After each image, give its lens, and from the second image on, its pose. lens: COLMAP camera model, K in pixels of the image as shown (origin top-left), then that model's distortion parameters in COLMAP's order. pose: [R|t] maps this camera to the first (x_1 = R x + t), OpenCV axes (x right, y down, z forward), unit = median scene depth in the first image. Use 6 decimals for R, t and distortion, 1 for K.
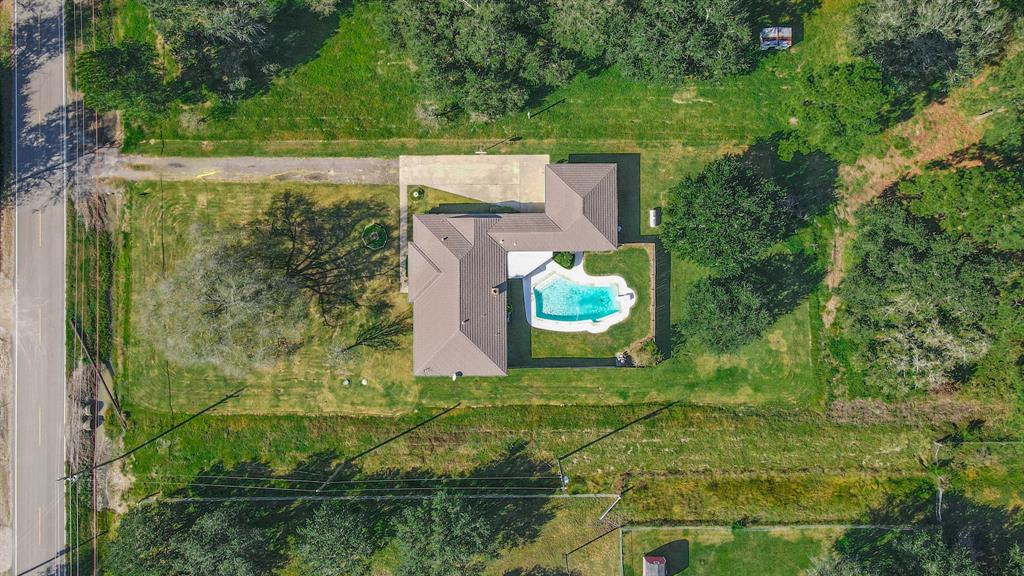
lens RADIAL K [[755.1, 0, 512.0], [0, 755.1, 288.0], [0, 0, 1]] dist [-0.003288, 0.031104]
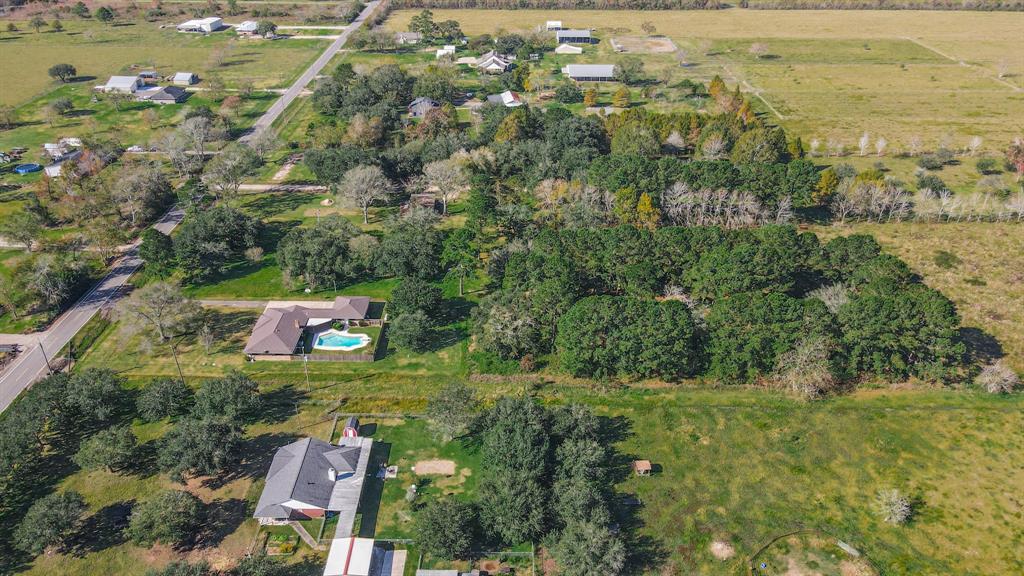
lens RADIAL K [[755.1, 0, 512.0], [0, 755.1, 288.0], [0, 0, 1]] dist [-0.003288, 0.031104]
pose [[0.999864, 0.012186, -0.011110, 0.539015], [-0.015764, 0.508603, -0.860857, 1.585050], [-0.004839, 0.860915, 0.508726, -0.090150]]
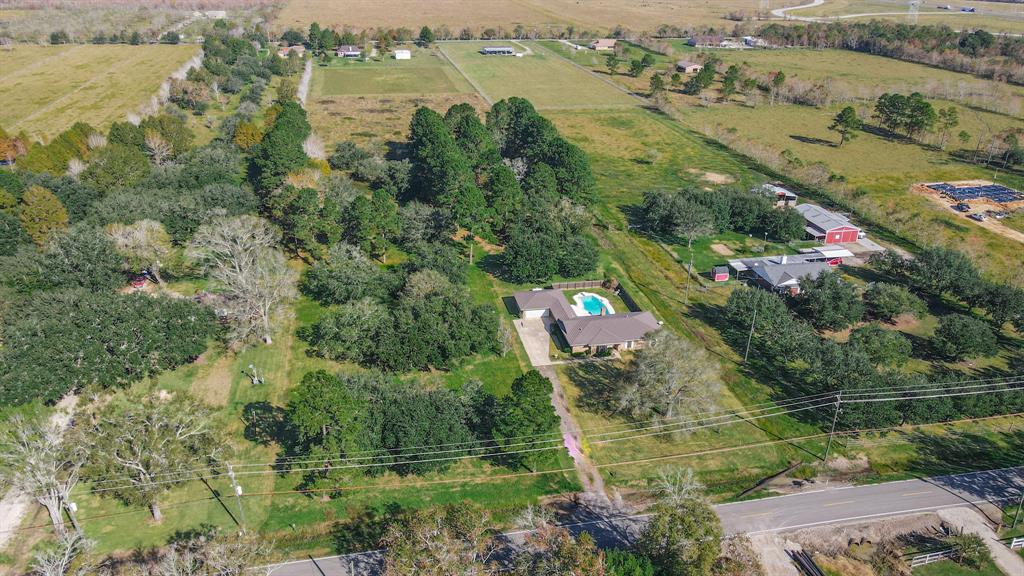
lens RADIAL K [[755.1, 0, 512.0], [0, 755.1, 288.0], [0, 0, 1]] dist [-0.003288, 0.031104]
pose [[-0.186618, -0.410774, 0.892434, -1.385725], [0.981999, -0.051000, 0.181872, -0.473354], [-0.029194, 0.910310, 0.412897, 0.263922]]
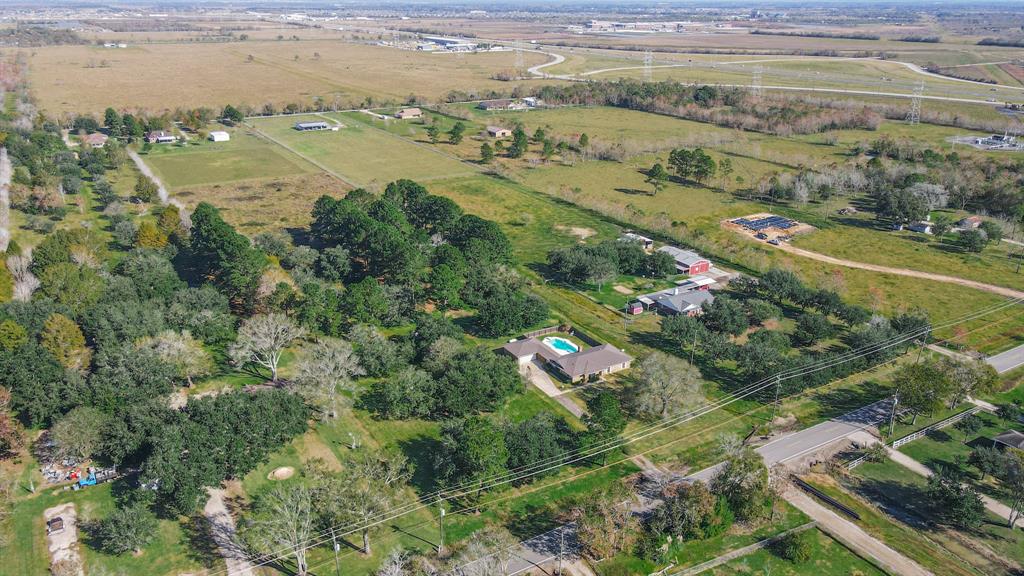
lens RADIAL K [[755.1, 0, 512.0], [0, 755.1, 288.0], [0, 0, 1]] dist [-0.003288, 0.031104]
pose [[-0.497698, -0.310907, 0.809712, -1.579949], [0.867217, -0.161999, 0.470841, -1.126065], [-0.015215, 0.936533, 0.350250, 0.067120]]
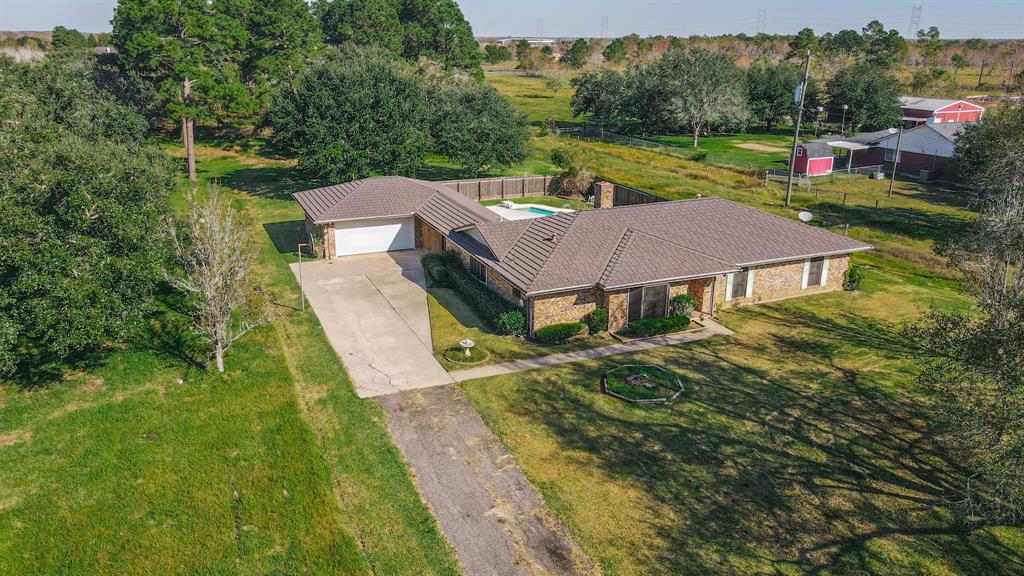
lens RADIAL K [[776.1, 0, 512.0], [0, 776.1, 288.0], [0, 0, 1]] dist [0.000816, 0.002100]
pose [[-0.386287, -0.295770, 0.873672, -0.428895], [0.922214, -0.105938, 0.371886, -0.230372], [-0.017437, 0.949367, 0.313686, 0.864647]]
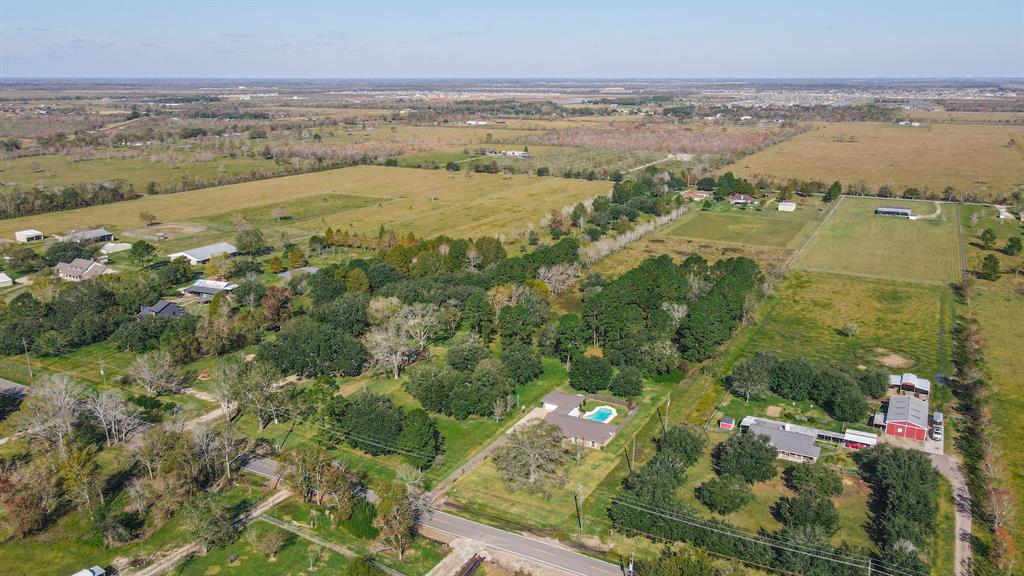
lens RADIAL K [[755.1, 0, 512.0], [0, 755.1, 288.0], [0, 0, 1]] dist [-0.003288, 0.031104]
pose [[0.479606, -0.235275, 0.845354, -1.878312], [0.877310, 0.147762, -0.456611, 0.759203], [-0.017482, 0.960631, 0.277277, 0.007505]]
